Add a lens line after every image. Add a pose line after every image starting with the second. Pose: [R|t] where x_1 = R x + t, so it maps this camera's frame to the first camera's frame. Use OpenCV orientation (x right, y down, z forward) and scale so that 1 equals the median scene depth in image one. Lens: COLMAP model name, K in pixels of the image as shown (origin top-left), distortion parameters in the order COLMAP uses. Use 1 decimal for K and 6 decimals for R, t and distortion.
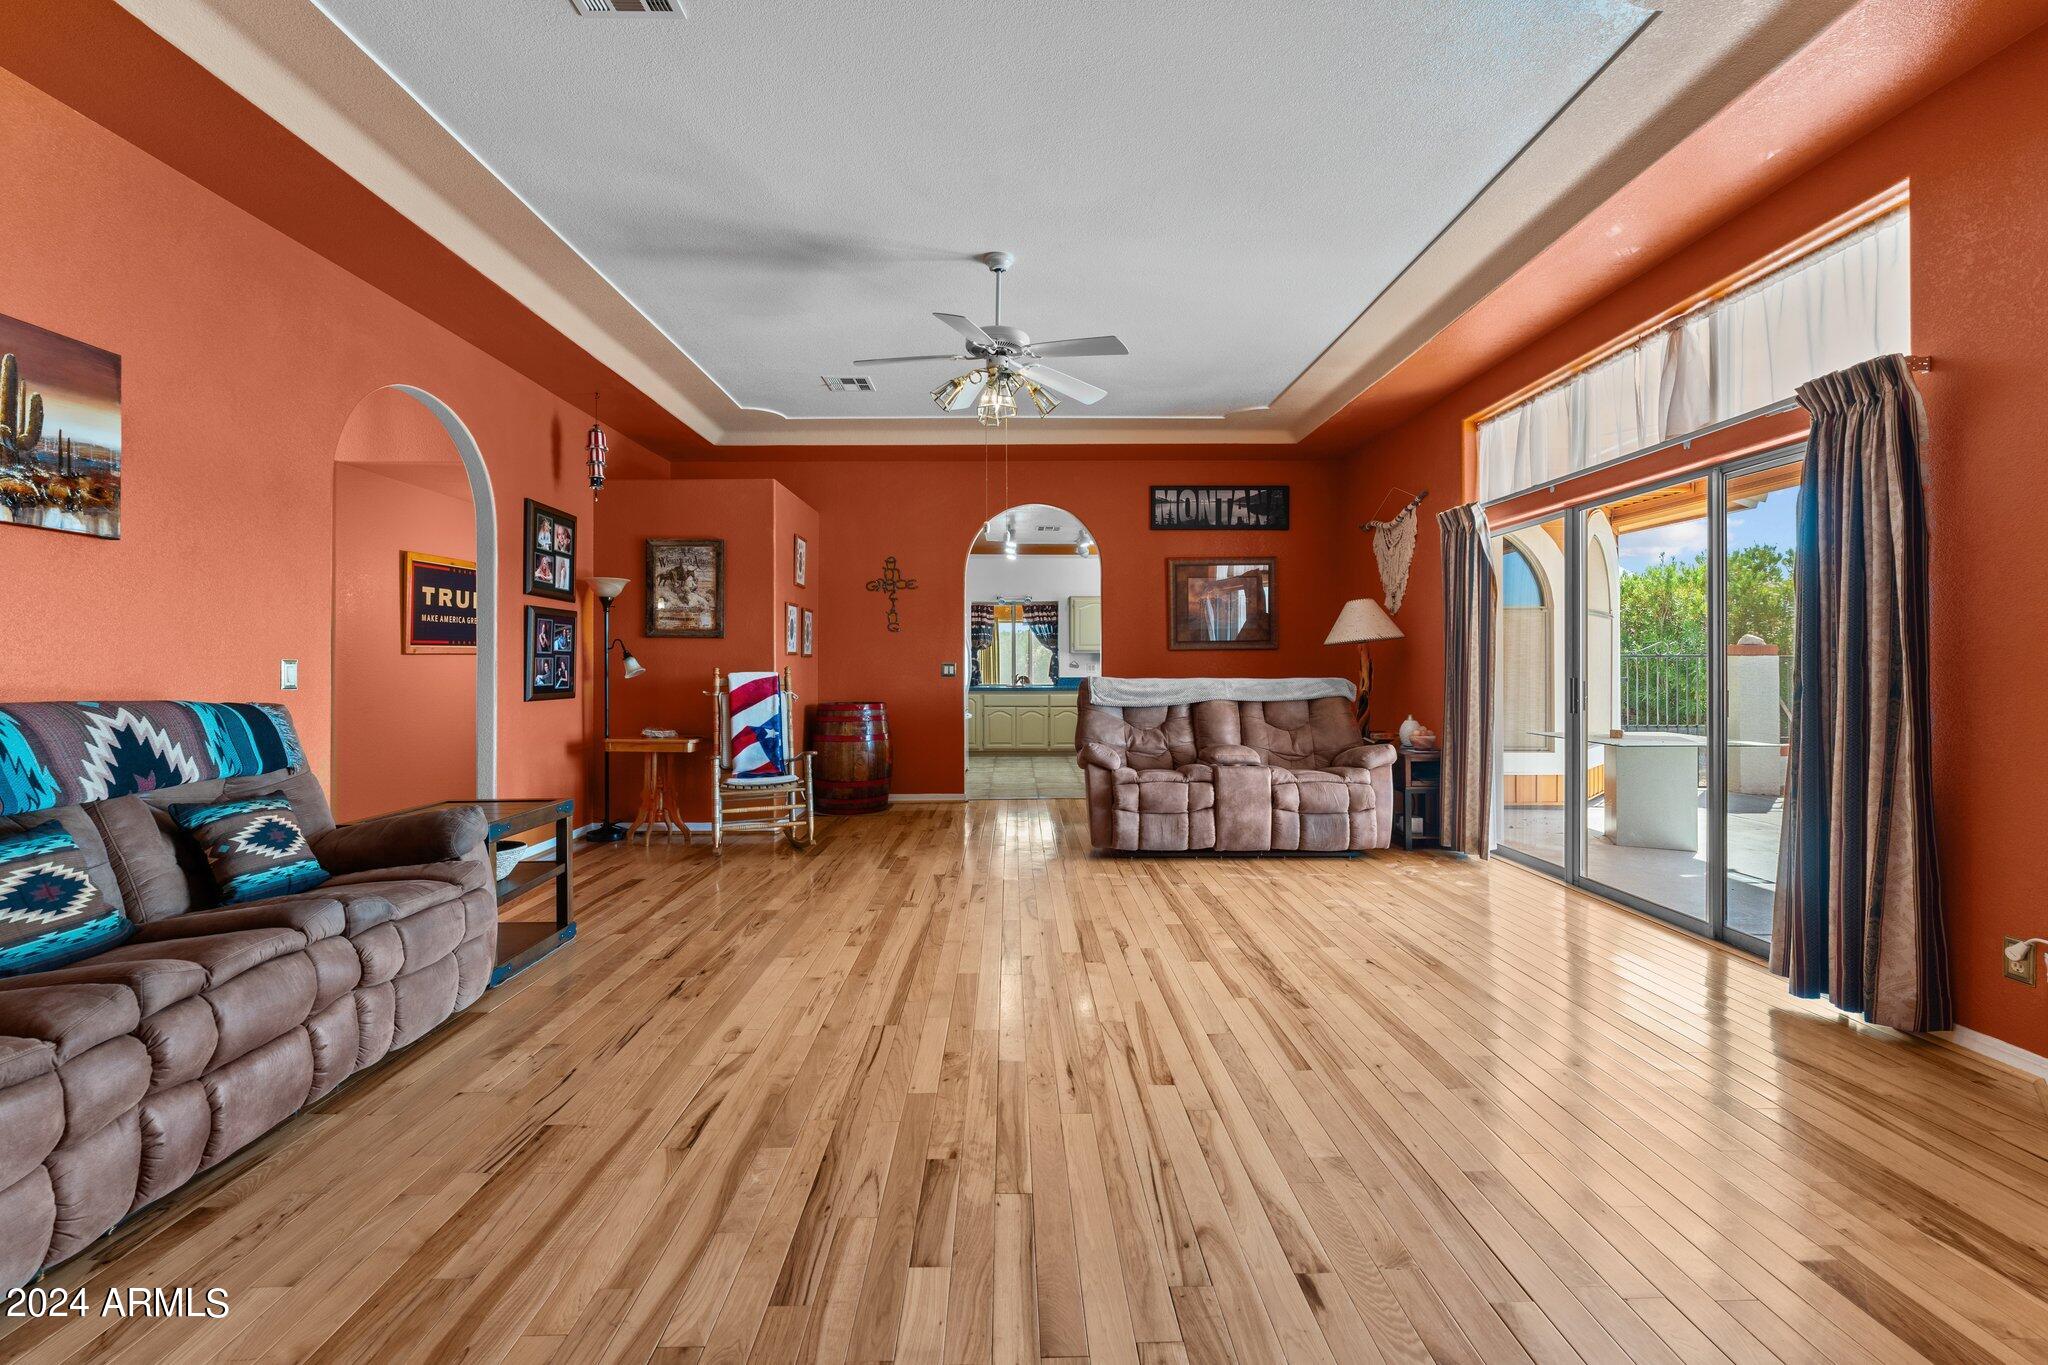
lens RADIAL K [[850.3, 0, 1025.4], [0, 850.3, 677.6], [0, 0, 1]] dist [-0.002713, -0.000249]
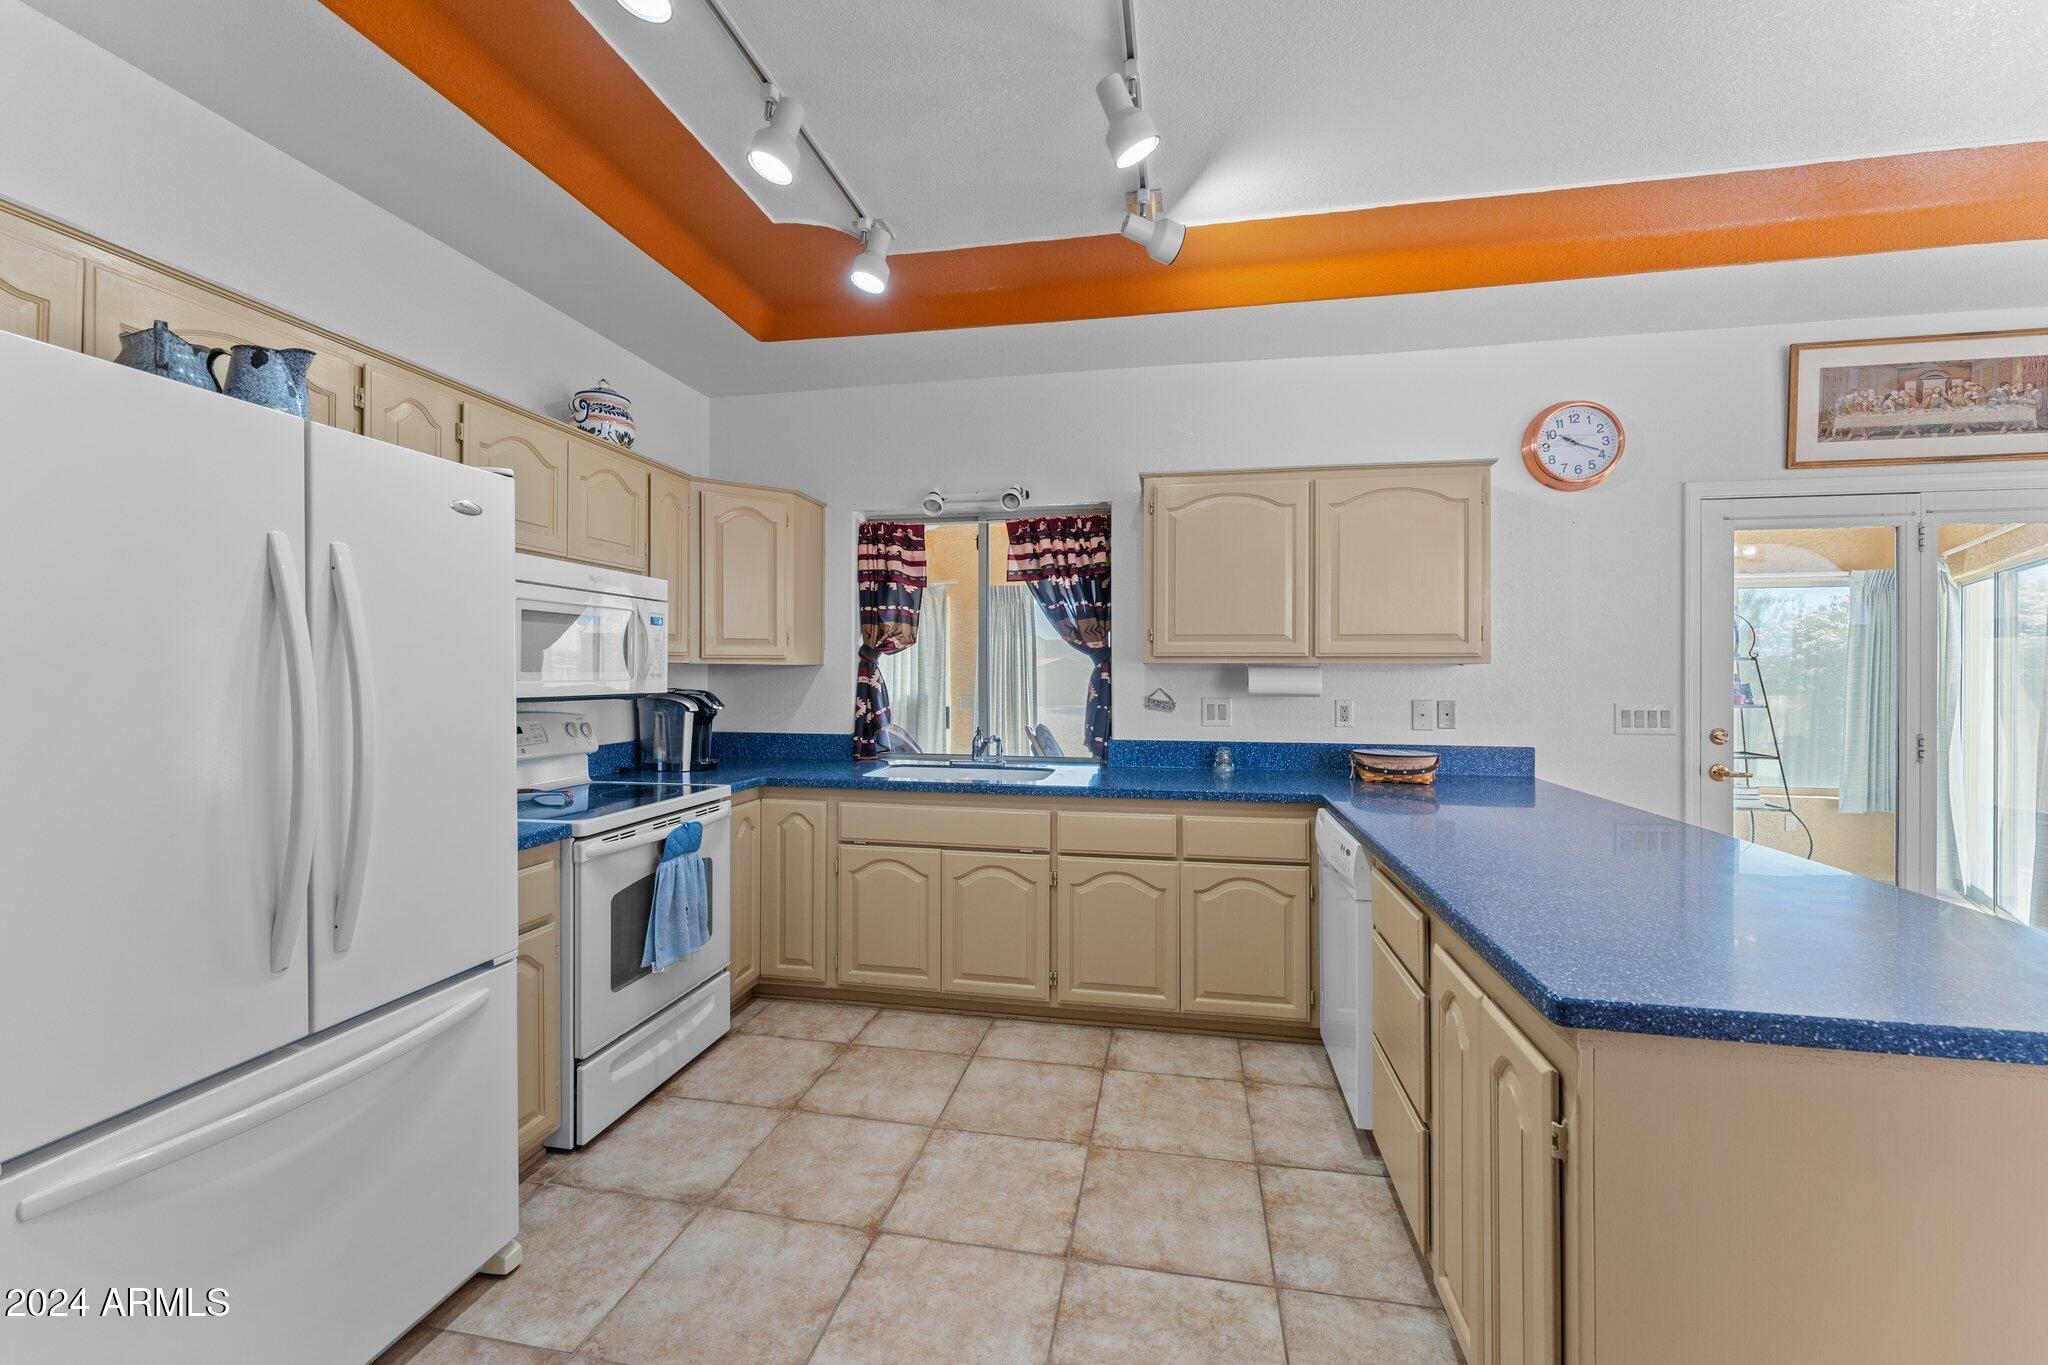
lens RADIAL K [[820.3, 0, 1020.7], [0, 820.3, 669.4], [0, 0, 1]] dist [0.000902, -0.000033]
pose [[0.977210, 0.004214, -0.212235, 0.071346], [-0.006218, 0.999942, -0.008777, -0.023686], [0.212185, 0.009897, 0.977179, 0.689043]]
